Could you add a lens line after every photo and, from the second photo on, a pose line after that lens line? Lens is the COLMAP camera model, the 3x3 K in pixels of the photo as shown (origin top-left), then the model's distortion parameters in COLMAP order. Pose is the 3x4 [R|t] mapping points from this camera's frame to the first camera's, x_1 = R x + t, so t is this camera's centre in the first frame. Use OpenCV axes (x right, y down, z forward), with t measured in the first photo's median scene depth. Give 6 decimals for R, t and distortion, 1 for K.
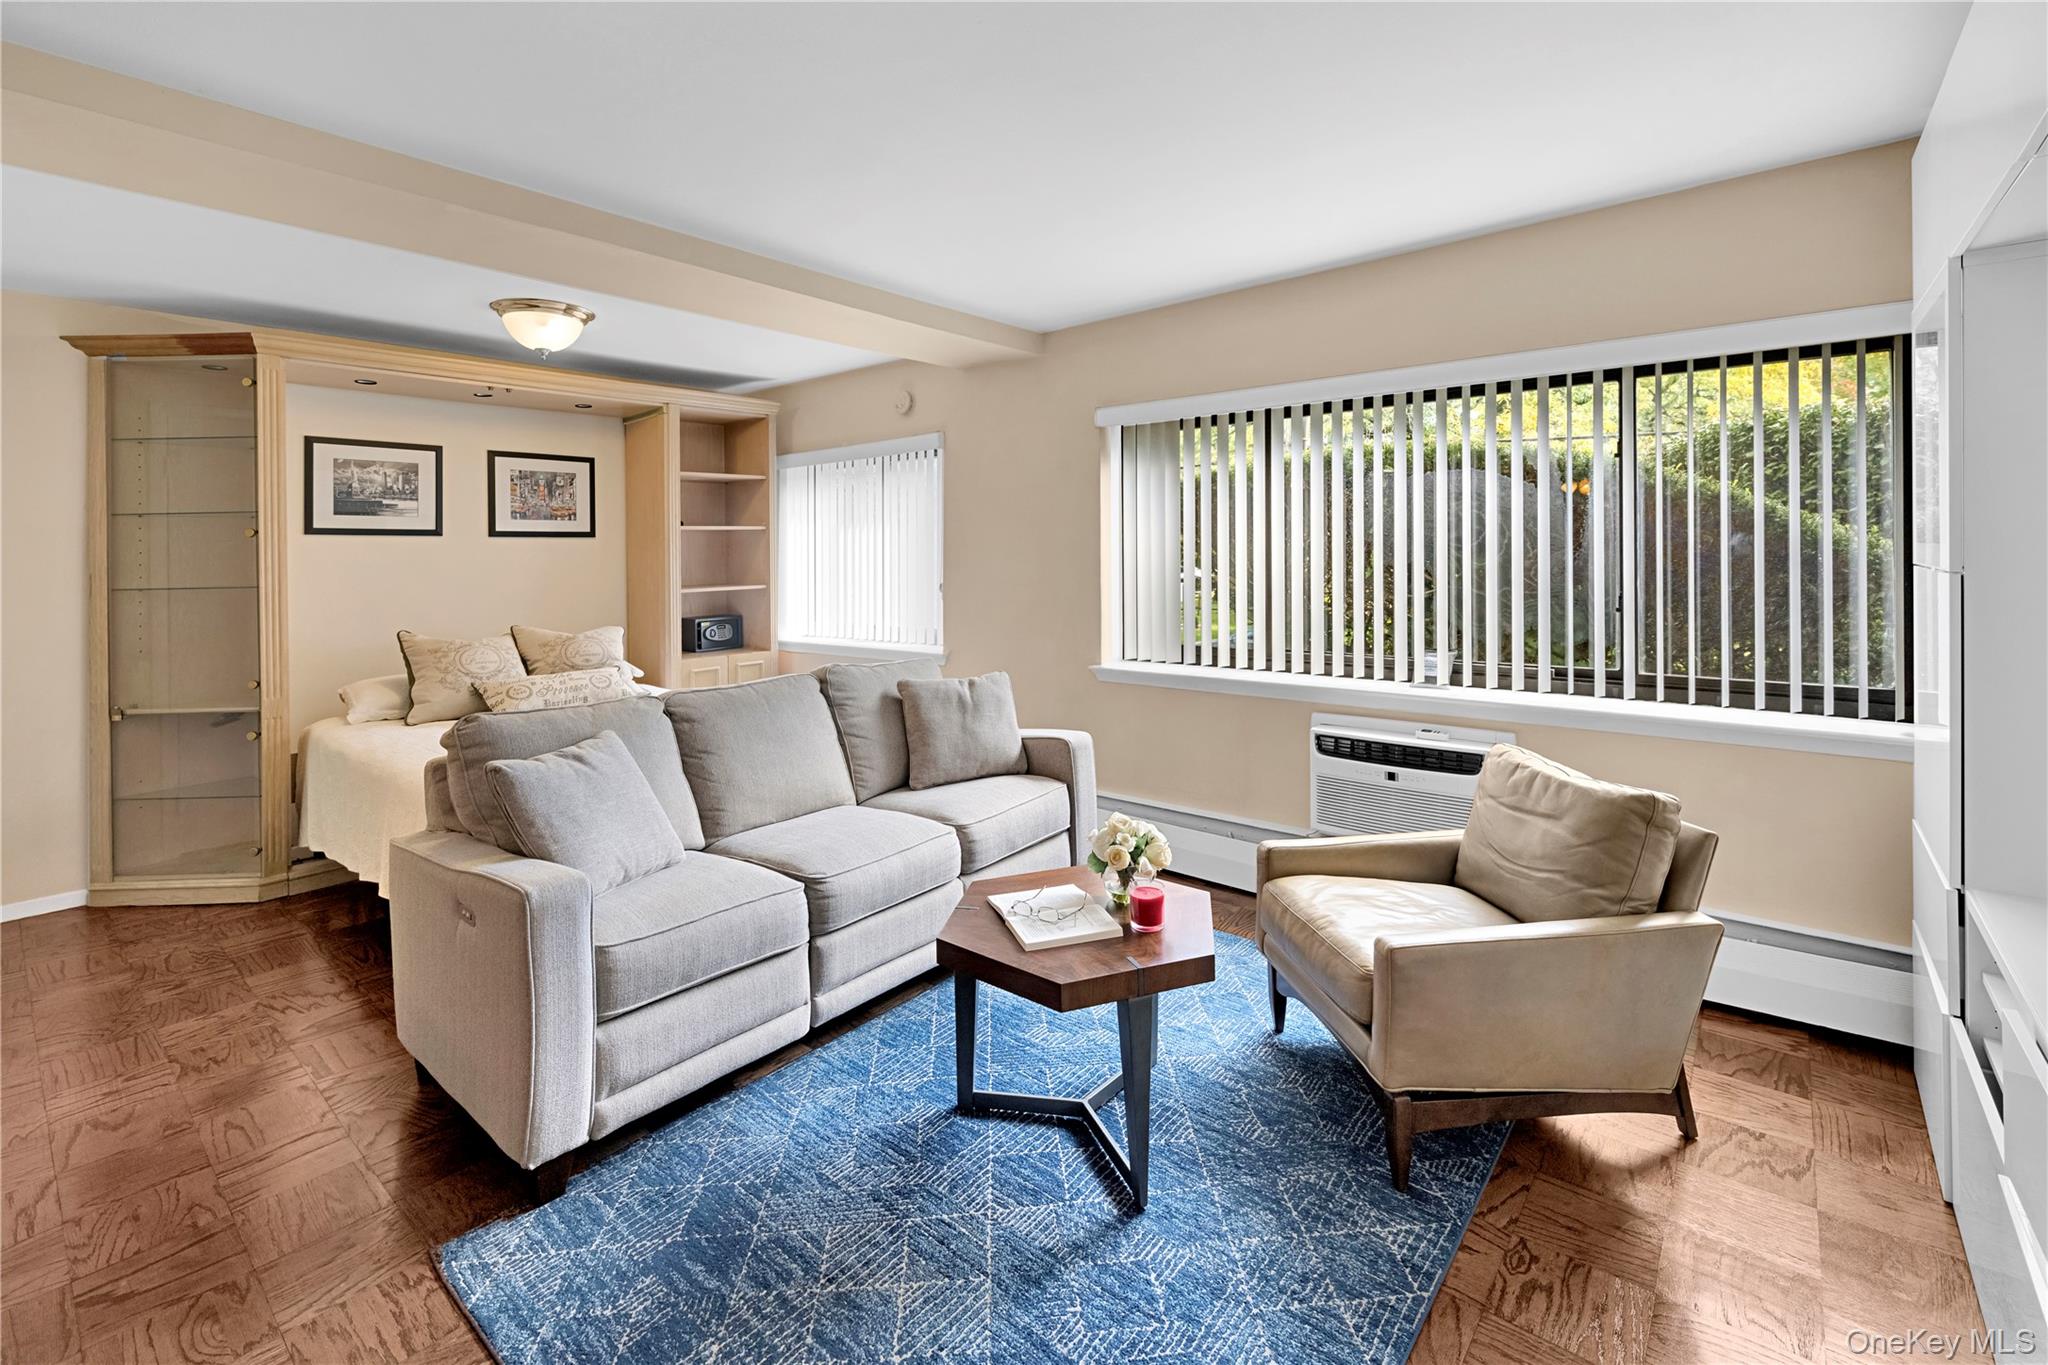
lens RADIAL K [[901.1, 0, 1023.9], [0, 901.1, 557.3], [0, 0, 1]] dist [-0.001377, -0.000280]
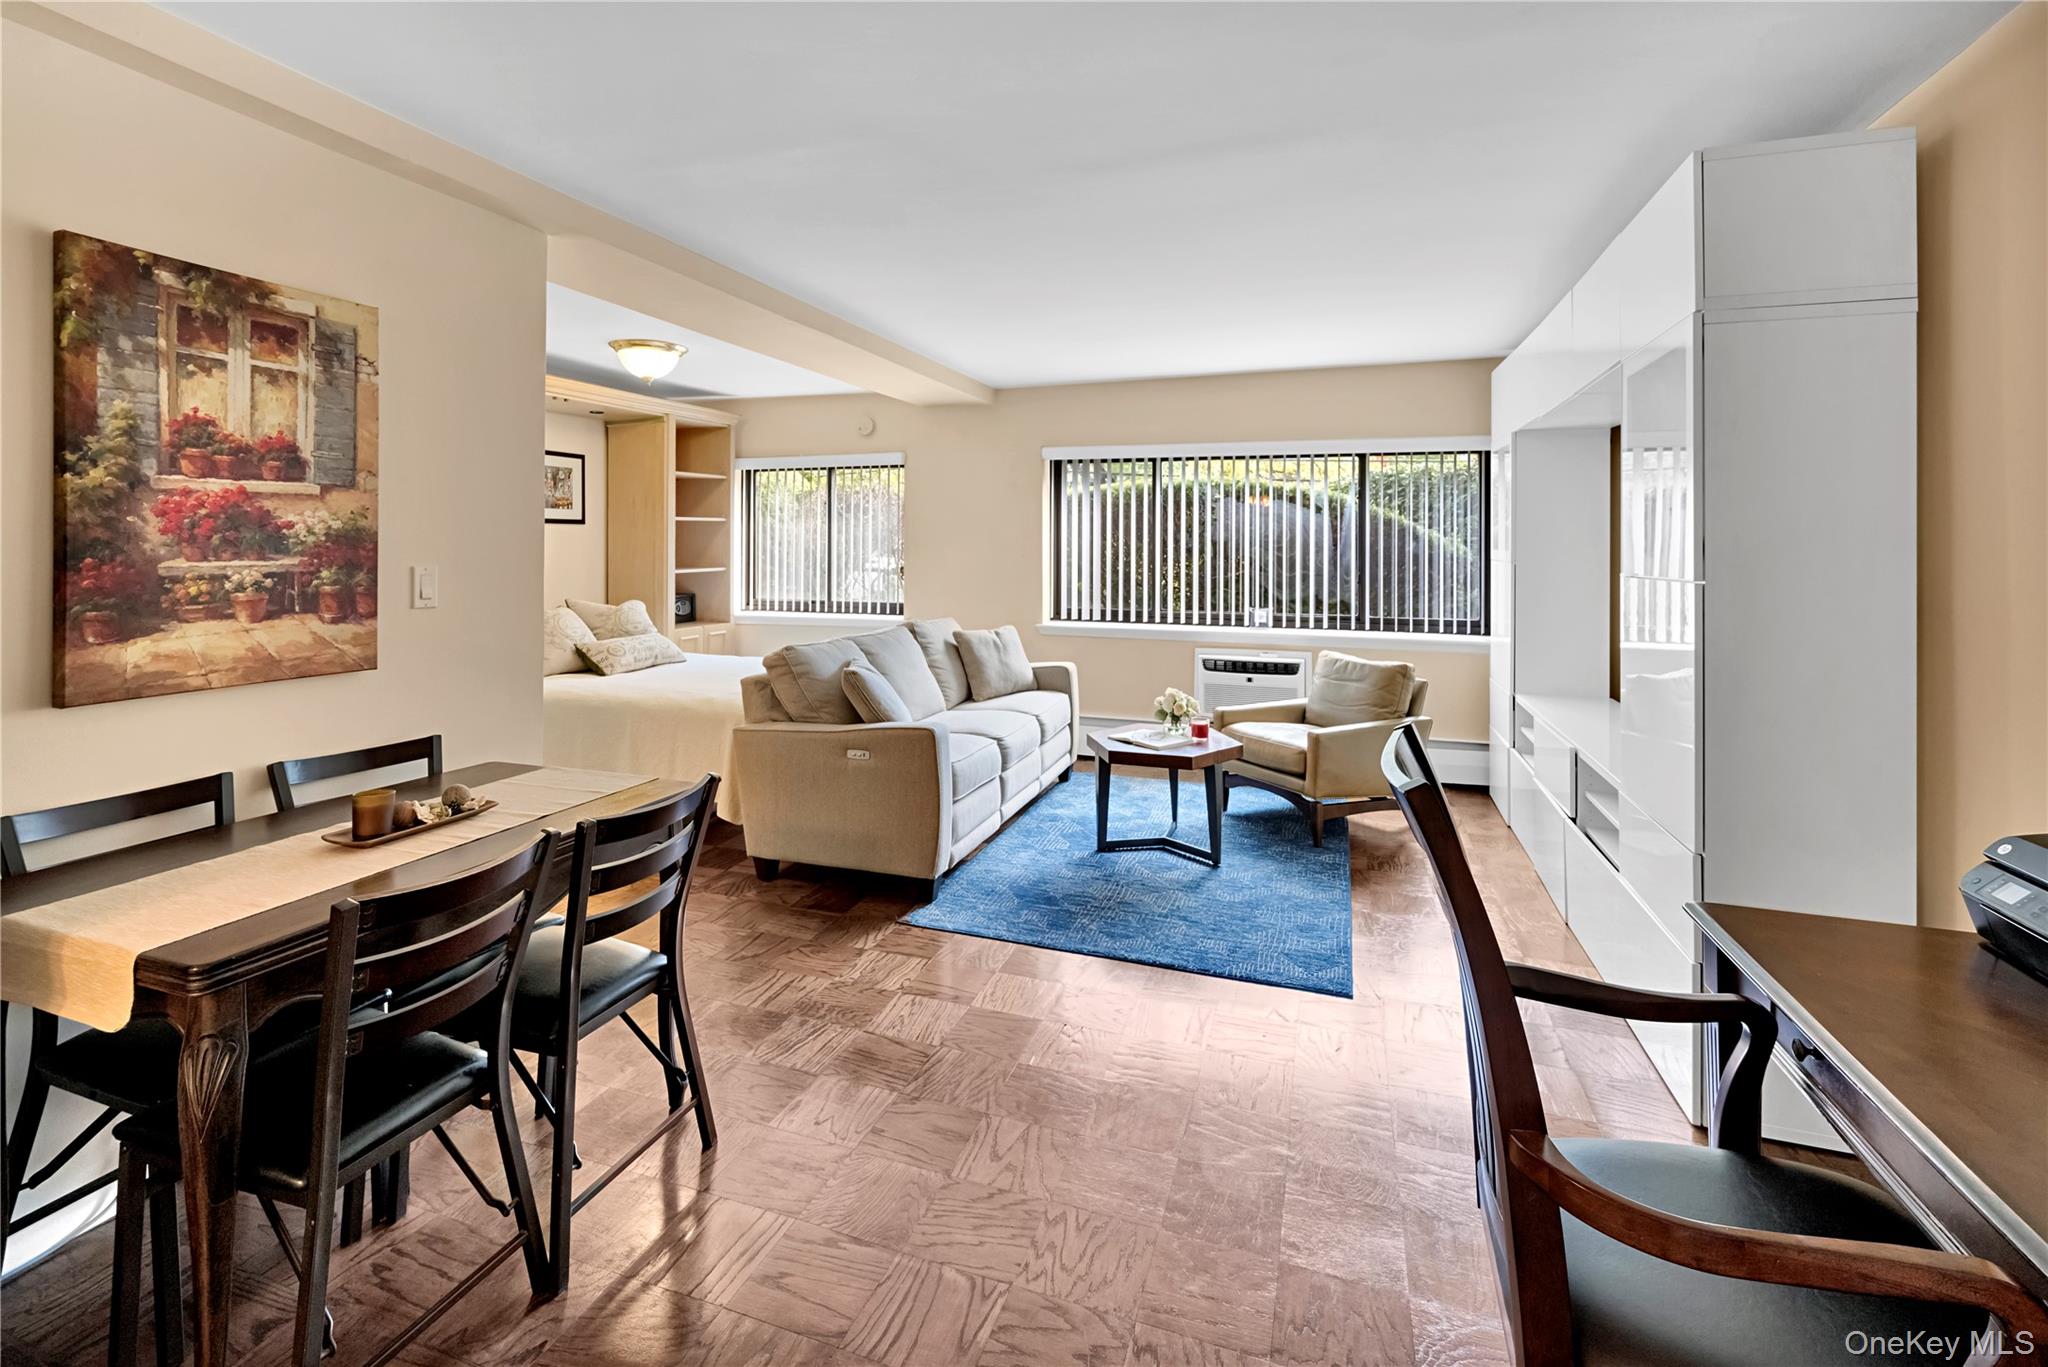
lens RADIAL K [[918.7, 0, 1017.2], [0, 918.7, 537.9], [0, 0, 1]] dist [-0.001961, -0.000462]
pose [[0.934559, 0.021263, 0.355172, -0.636786], [-0.017125, 0.999744, -0.014791, 0.005024], [-0.355395, 0.007741, 0.934684, -0.486748]]
